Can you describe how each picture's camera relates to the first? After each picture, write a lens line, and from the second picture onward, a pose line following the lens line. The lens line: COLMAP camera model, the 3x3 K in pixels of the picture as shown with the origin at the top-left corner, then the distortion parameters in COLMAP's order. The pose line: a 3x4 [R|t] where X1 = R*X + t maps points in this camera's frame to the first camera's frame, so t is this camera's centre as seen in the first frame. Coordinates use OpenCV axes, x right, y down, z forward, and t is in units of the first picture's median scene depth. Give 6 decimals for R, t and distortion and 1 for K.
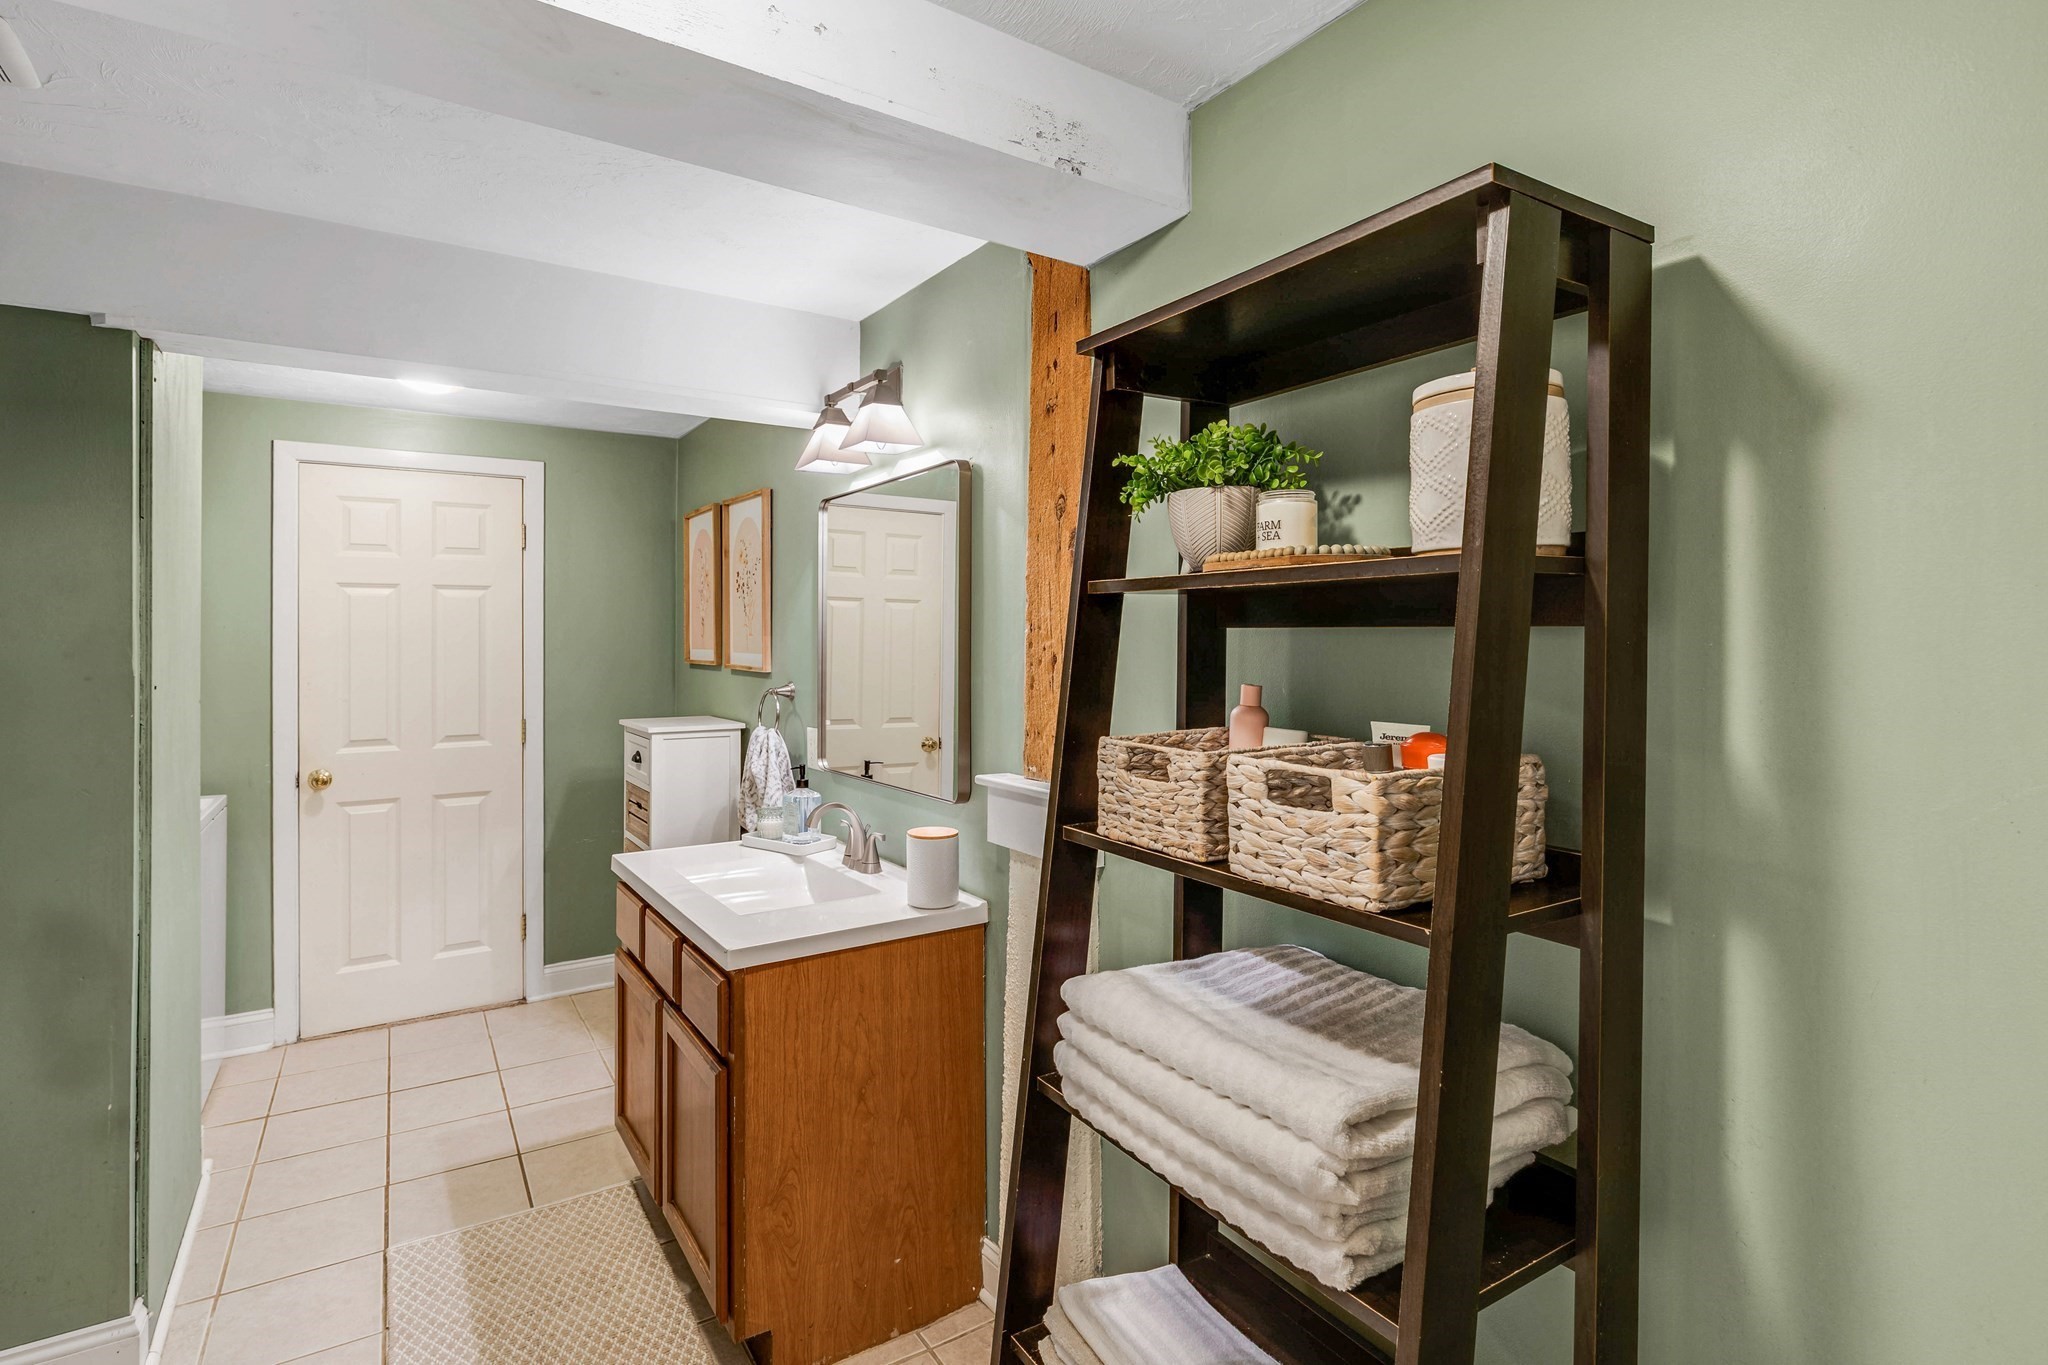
lens RADIAL K [[1004.6, 0, 1027.2], [0, 1004.6, 644.5], [0, 0, 1]] dist [-0.000398, -0.000644]
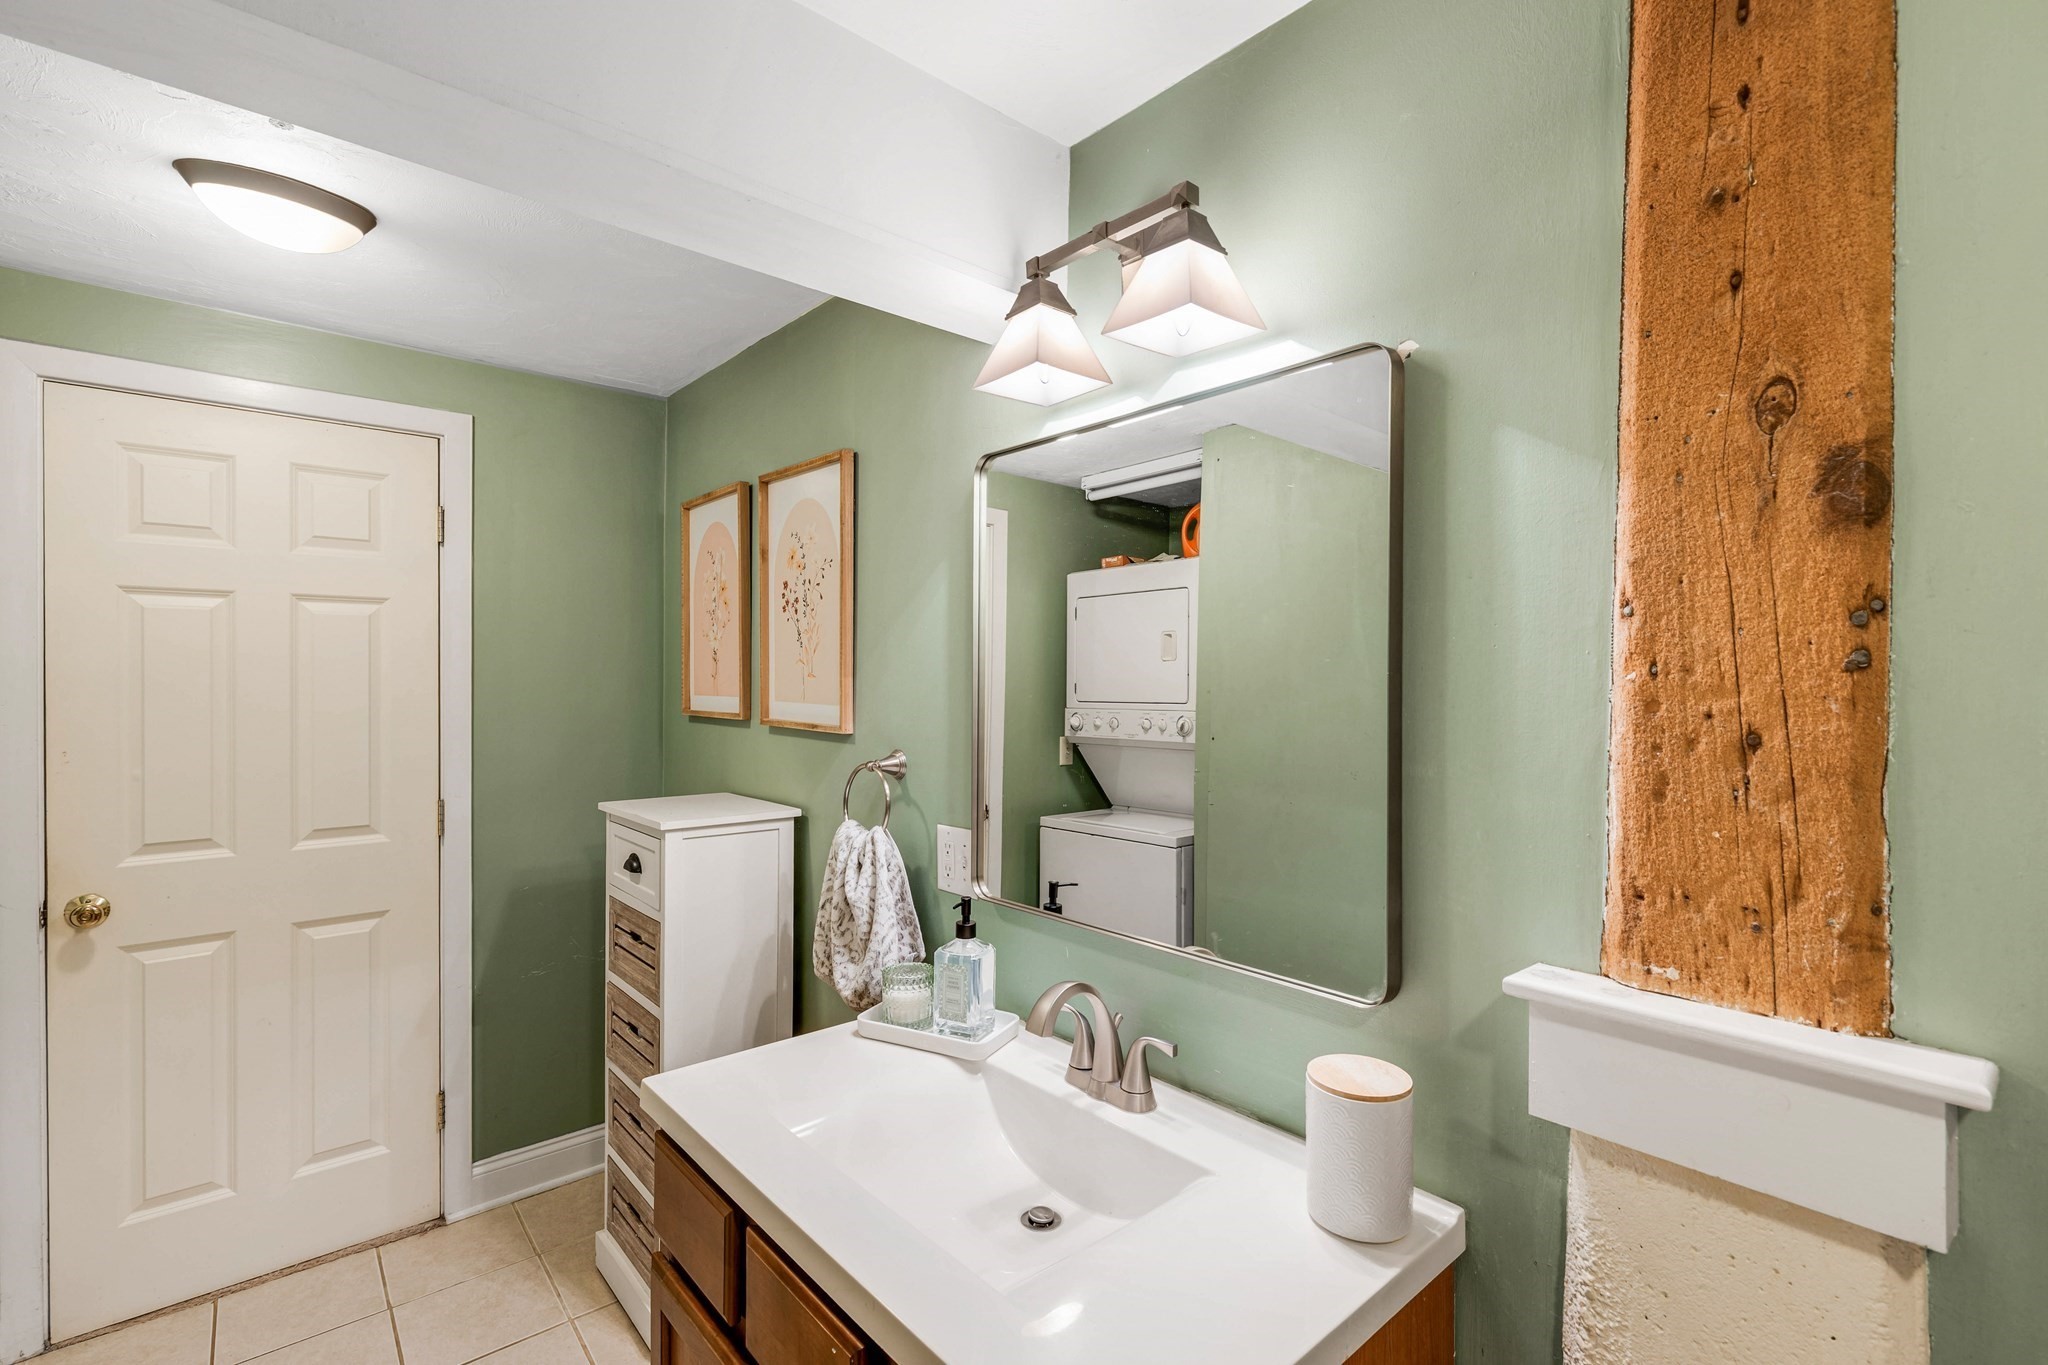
lens RADIAL K [[917.0, 0, 1009.5], [0, 917.0, 691.5], [0, 0, 1]] dist [0.001088, -0.000335]
pose [[0.992826, 0.004128, 0.119499, -0.215067], [-0.005314, 0.999940, 0.009608, -0.005706], [-0.119452, -0.010174, 0.992788, 0.378376]]
